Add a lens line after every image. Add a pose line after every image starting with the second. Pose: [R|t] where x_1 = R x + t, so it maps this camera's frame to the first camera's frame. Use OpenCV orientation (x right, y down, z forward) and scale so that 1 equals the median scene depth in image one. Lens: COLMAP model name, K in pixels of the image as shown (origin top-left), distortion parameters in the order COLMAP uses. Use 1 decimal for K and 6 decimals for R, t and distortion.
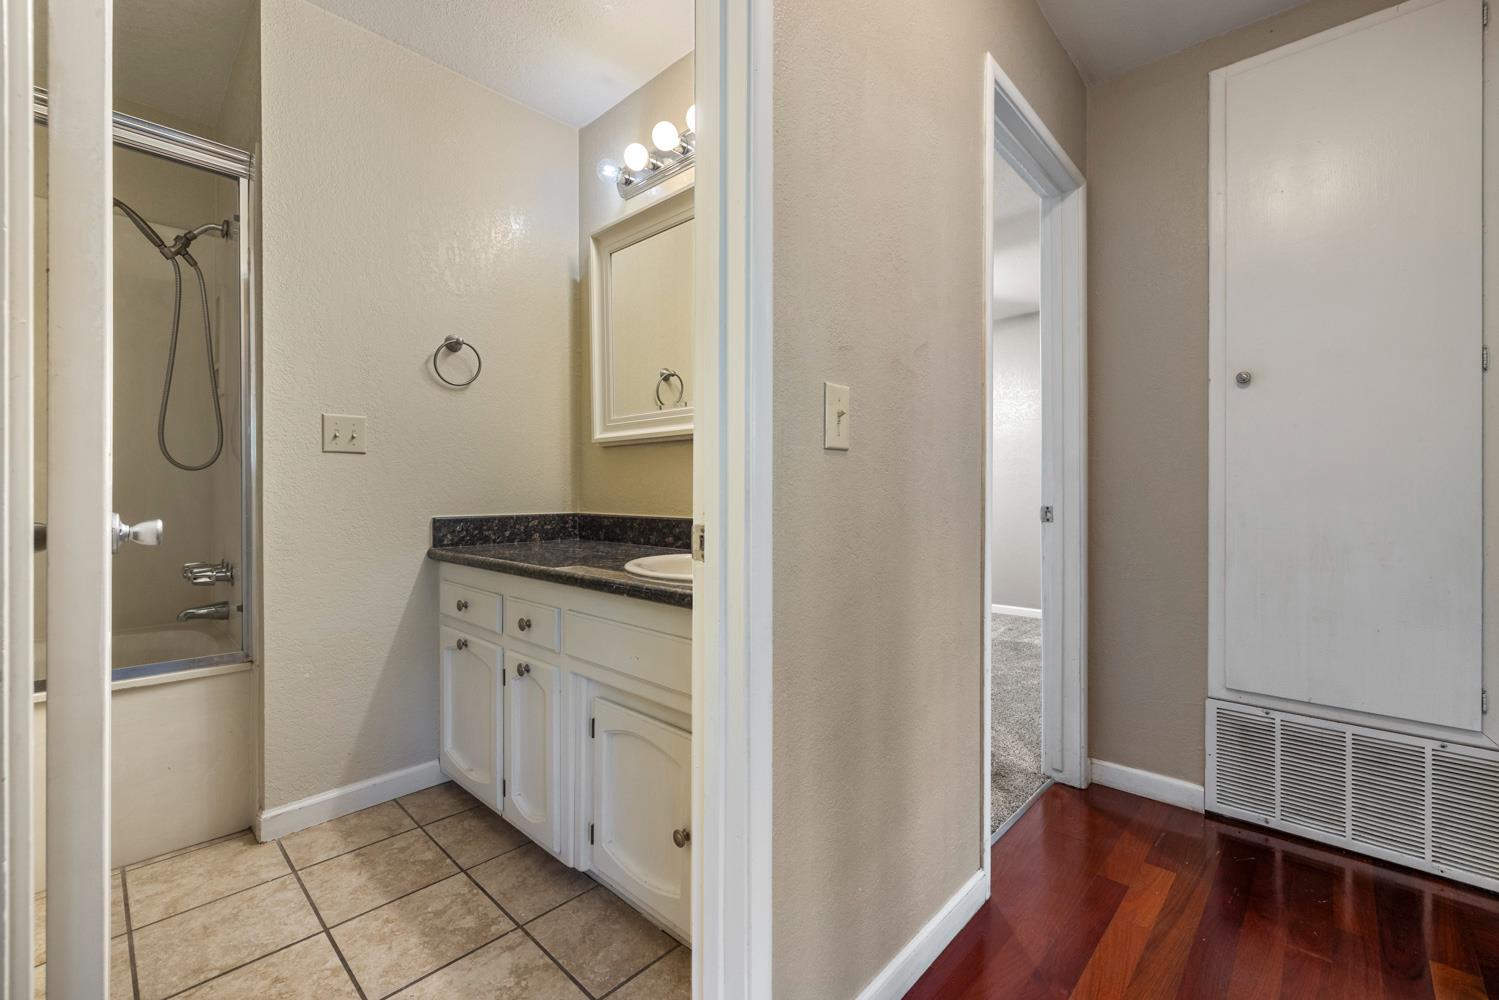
lens RADIAL K [[631.1, 0, 748.7], [0, 631.1, 490.3], [0, 0, 1]] dist [-0.001990, 0.000680]
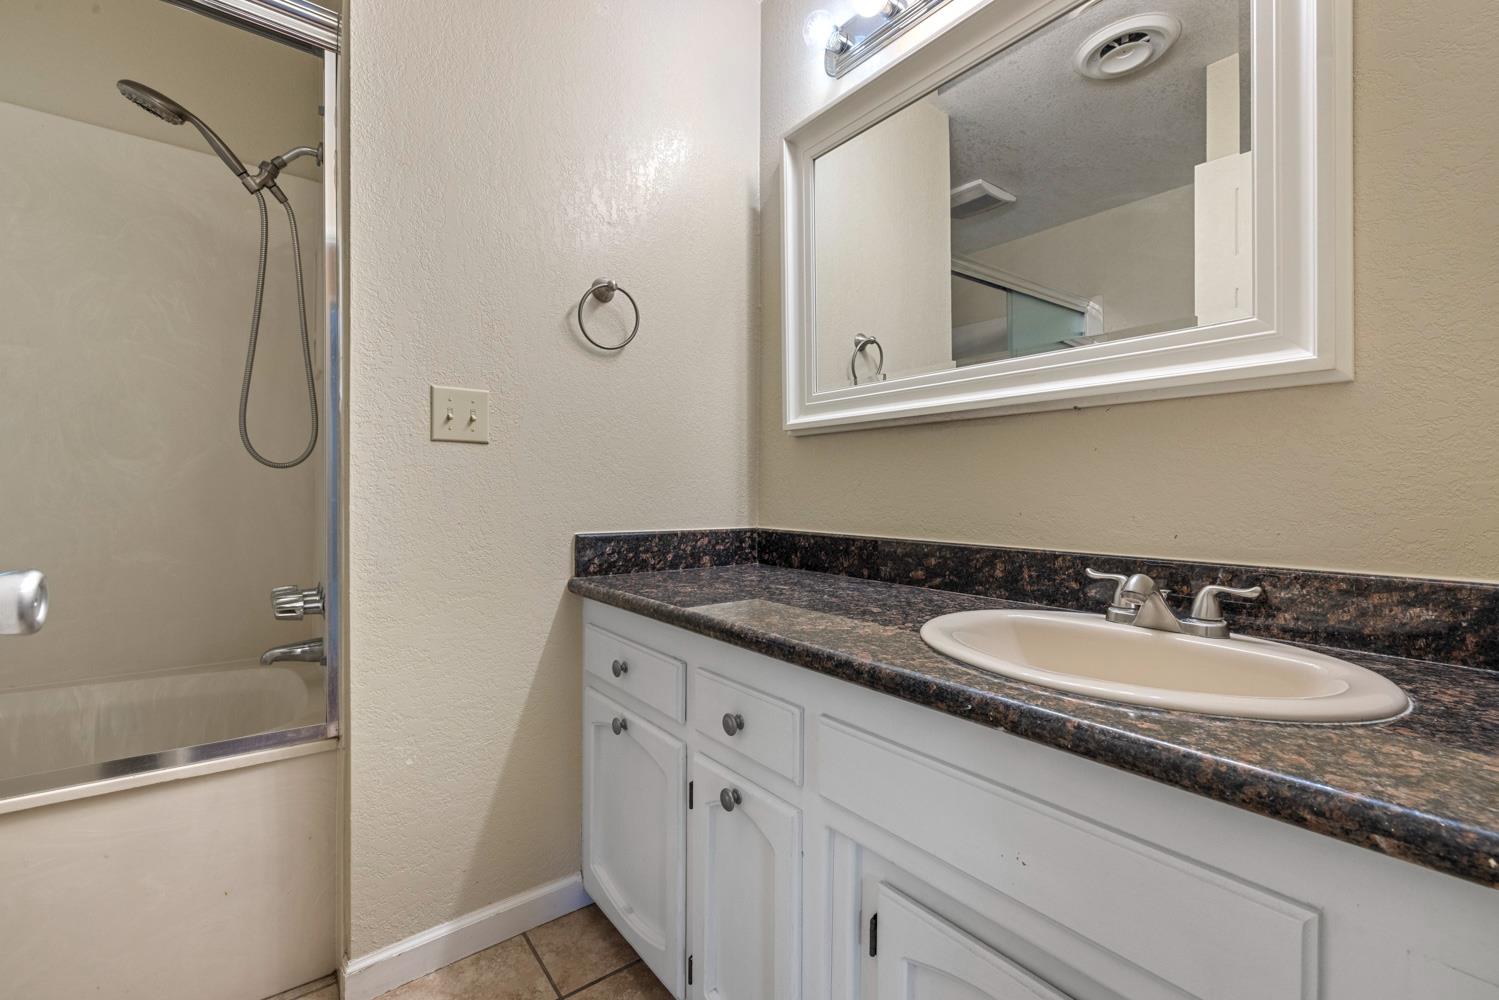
lens RADIAL K [[631.1, 0, 748.1], [0, 631.1, 498.0], [0, 0, 1]] dist [-0.001990, 0.000680]
pose [[0.987794, 0.007714, -0.155576, -0.197478], [-0.006843, 0.999958, 0.006129, -0.003764], [0.155617, -0.004989, 0.987805, 0.326663]]
